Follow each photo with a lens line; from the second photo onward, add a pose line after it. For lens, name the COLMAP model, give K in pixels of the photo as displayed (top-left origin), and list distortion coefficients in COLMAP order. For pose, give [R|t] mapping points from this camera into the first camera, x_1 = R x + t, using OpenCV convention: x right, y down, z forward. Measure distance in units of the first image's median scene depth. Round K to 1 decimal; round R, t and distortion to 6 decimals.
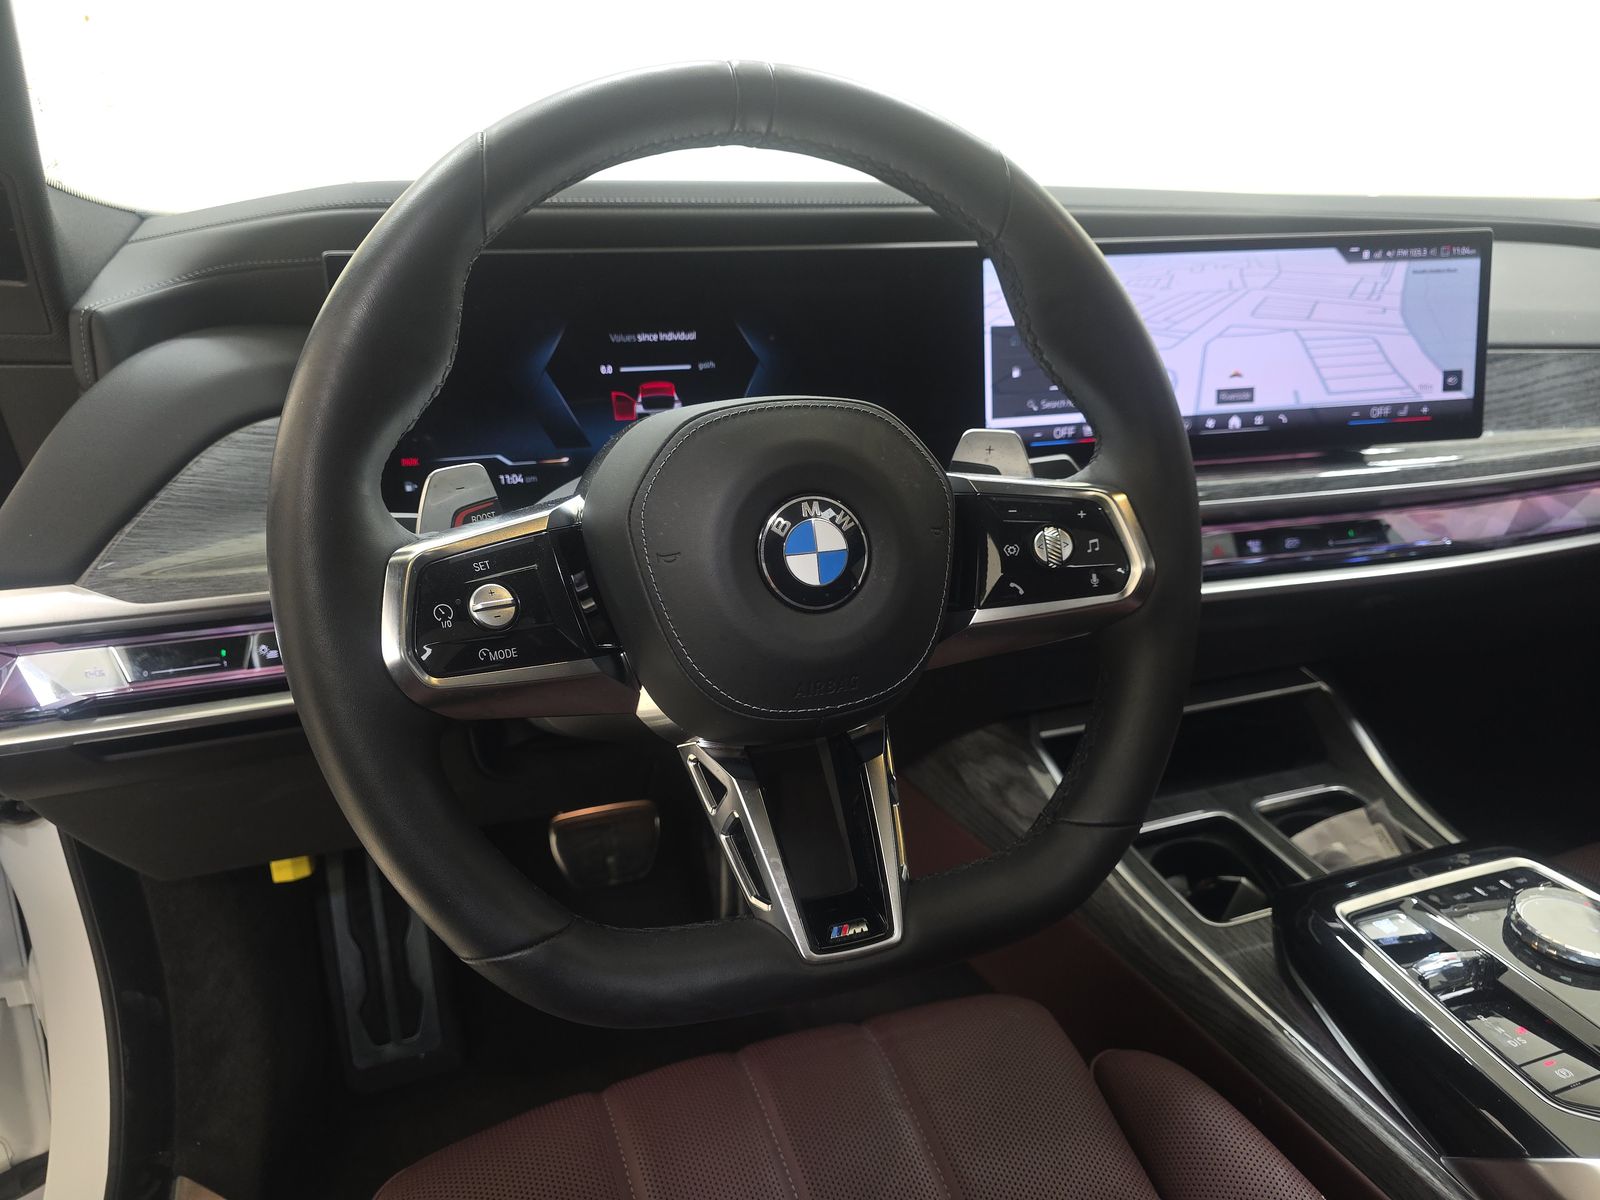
lens RADIAL K [[1068.8, 0, 796.7], [0, 1068.8, 612.1], [0, 0, 1]] dist [0.056606, -0.073239]
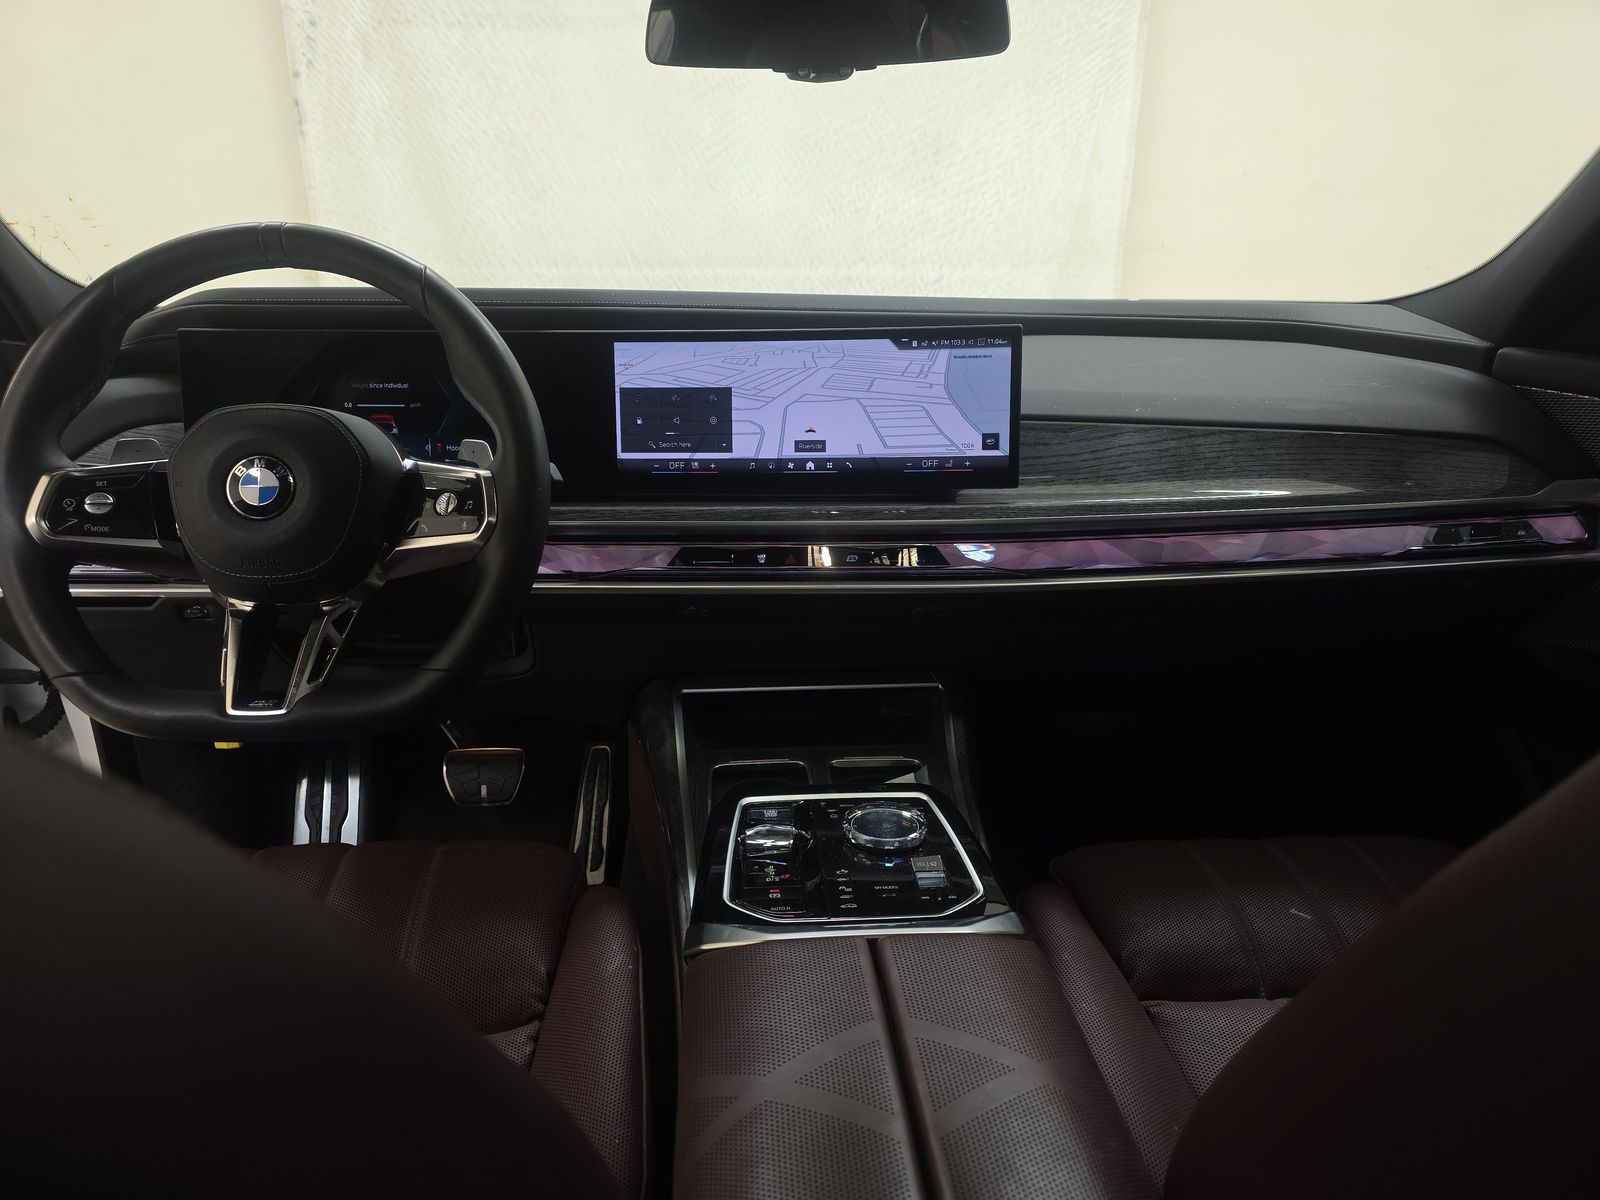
lens RADIAL K [[1068.8, 0, 796.7], [0, 1068.8, 612.1], [0, 0, 1]] dist [0.056606, -0.073239]
pose [[0.956726, 0.076067, -0.280873, 0.775318], [-0.103732, 0.990970, -0.084960, 0.117380], [0.271874, 0.110419, 0.955977, -0.248663]]
